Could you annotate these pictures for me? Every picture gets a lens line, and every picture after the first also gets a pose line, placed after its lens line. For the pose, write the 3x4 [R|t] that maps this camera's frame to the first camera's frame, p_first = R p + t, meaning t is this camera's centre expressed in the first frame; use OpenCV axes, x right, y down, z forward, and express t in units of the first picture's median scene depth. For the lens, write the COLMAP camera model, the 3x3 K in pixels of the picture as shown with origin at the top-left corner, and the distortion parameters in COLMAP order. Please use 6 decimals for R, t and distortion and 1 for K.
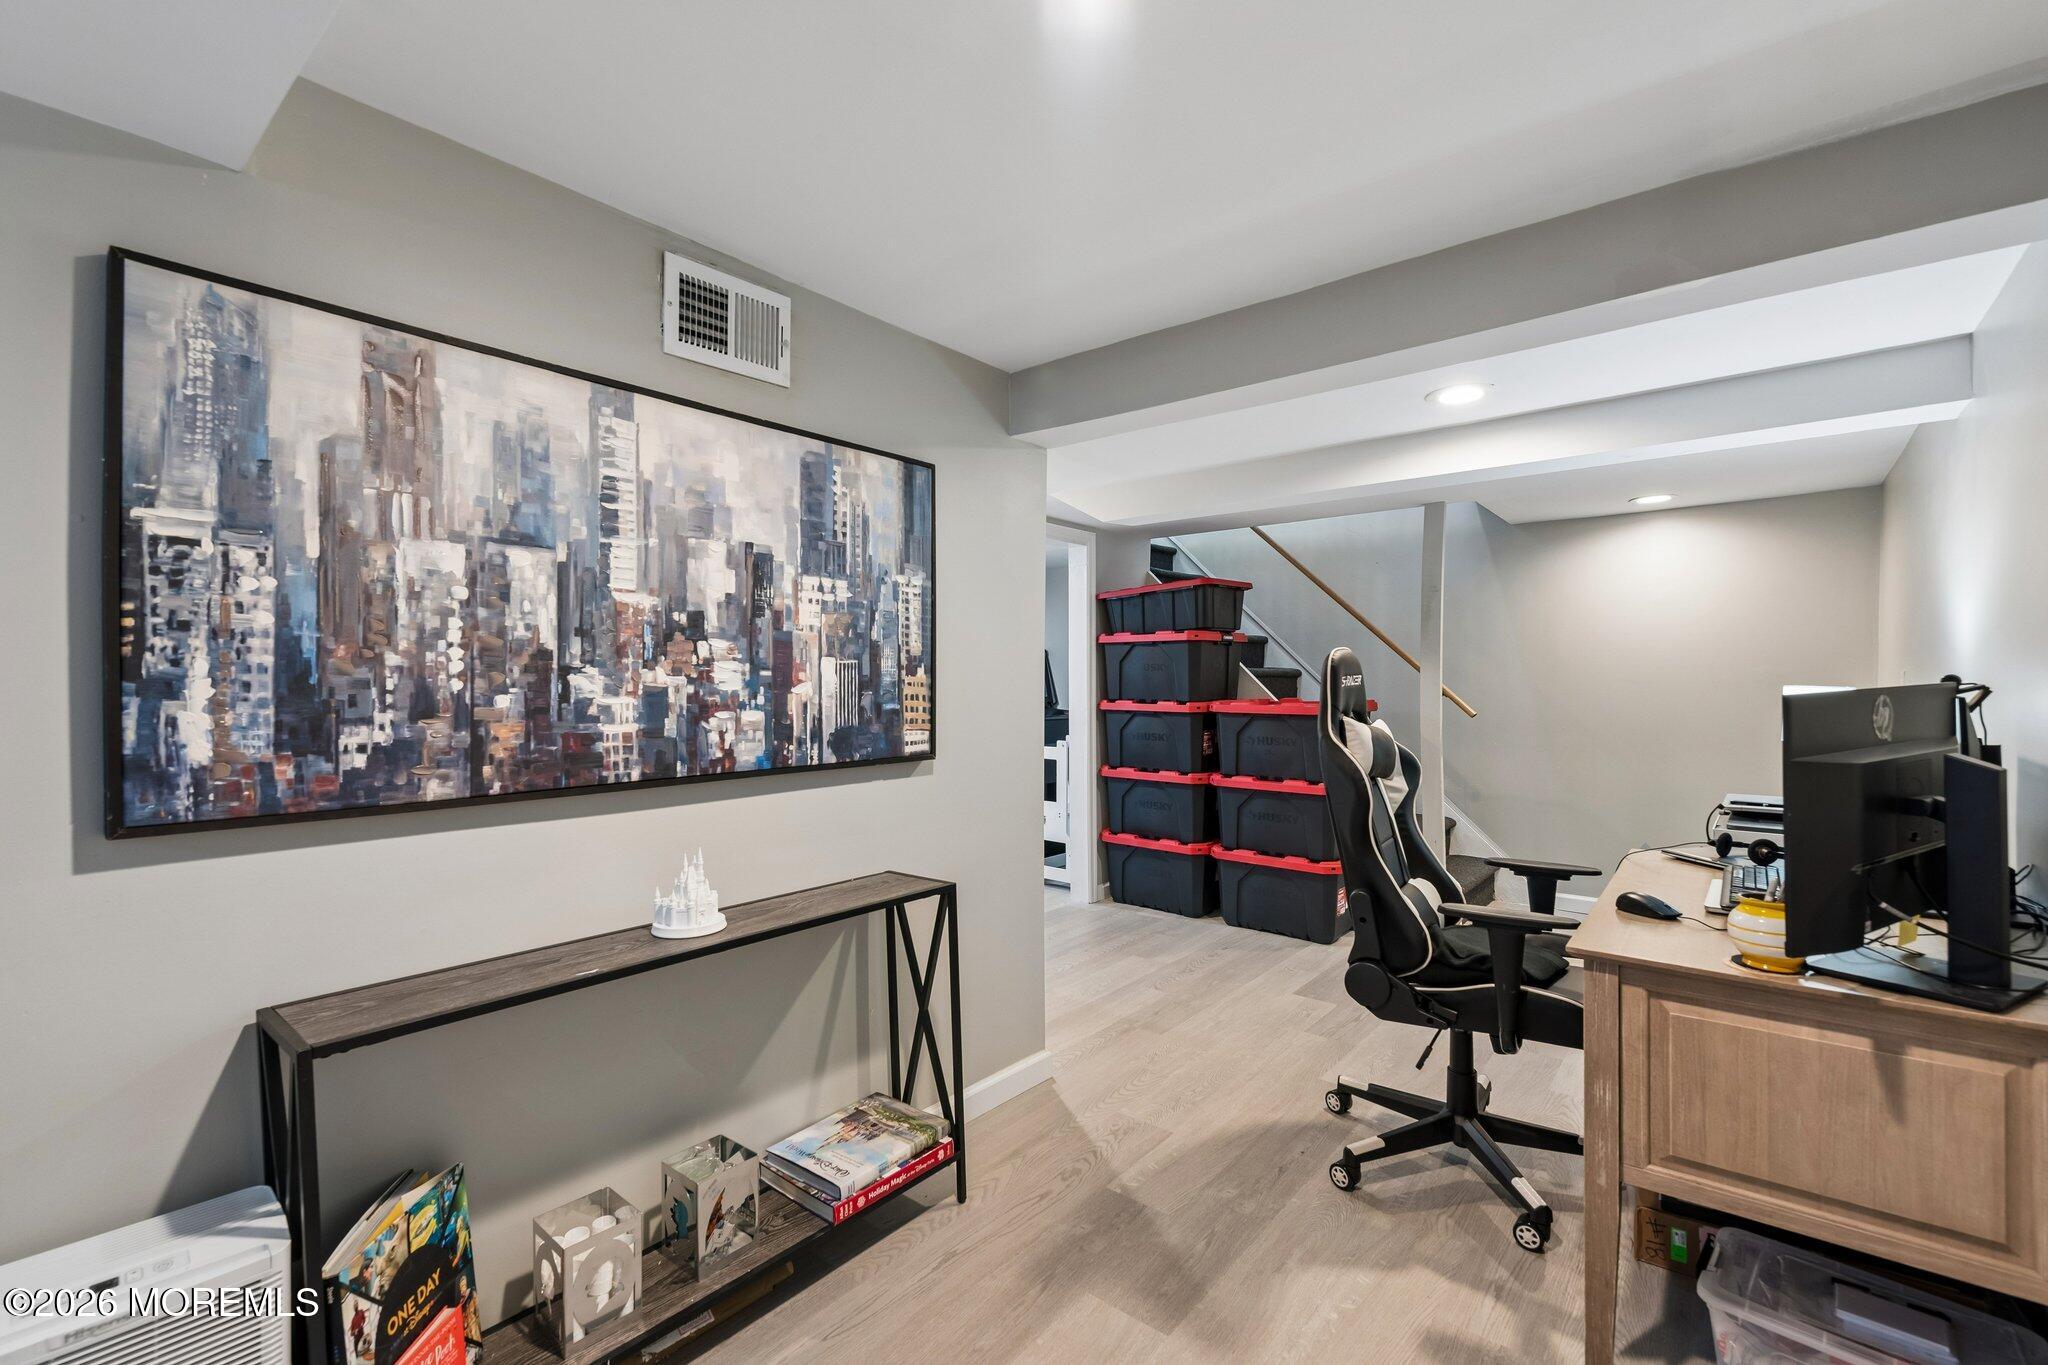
lens RADIAL K [[879.7, 0, 1018.0], [0, 879.7, 687.3], [0, 0, 1]] dist [-0.000179, -0.000206]
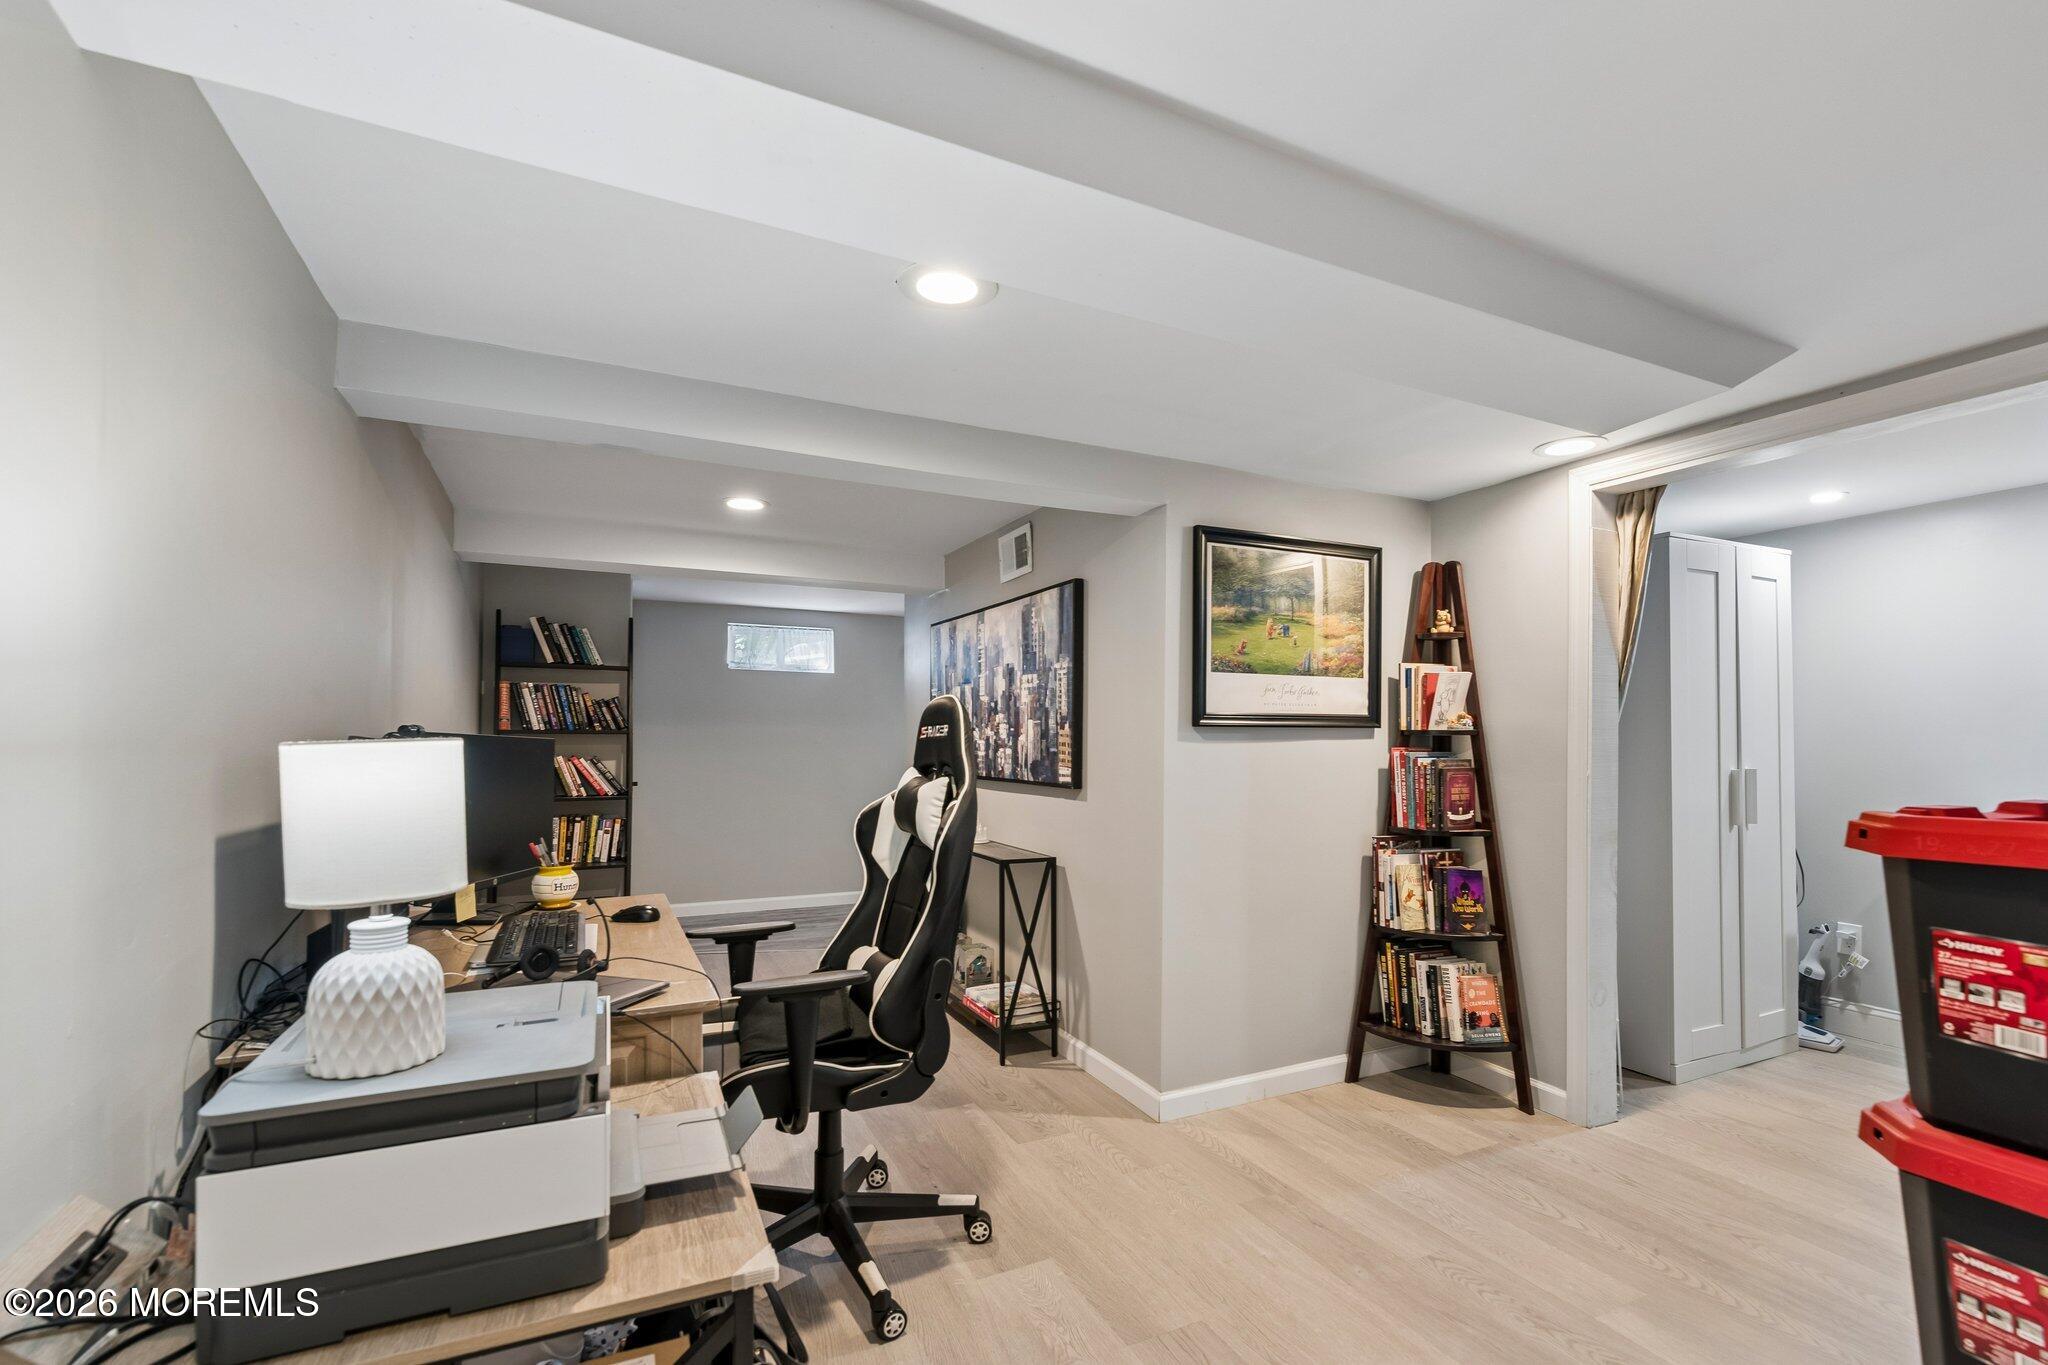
lens RADIAL K [[904.6, 0, 1020.1], [0, 904.6, 715.5], [0, 0, 1]] dist [0.001702, 0.000007]
pose [[-0.415932, -0.011756, -0.909320, 1.370530], [0.002834, 0.999895, -0.014224, -0.016472], [0.909391, -0.008493, -0.415855, 1.669795]]
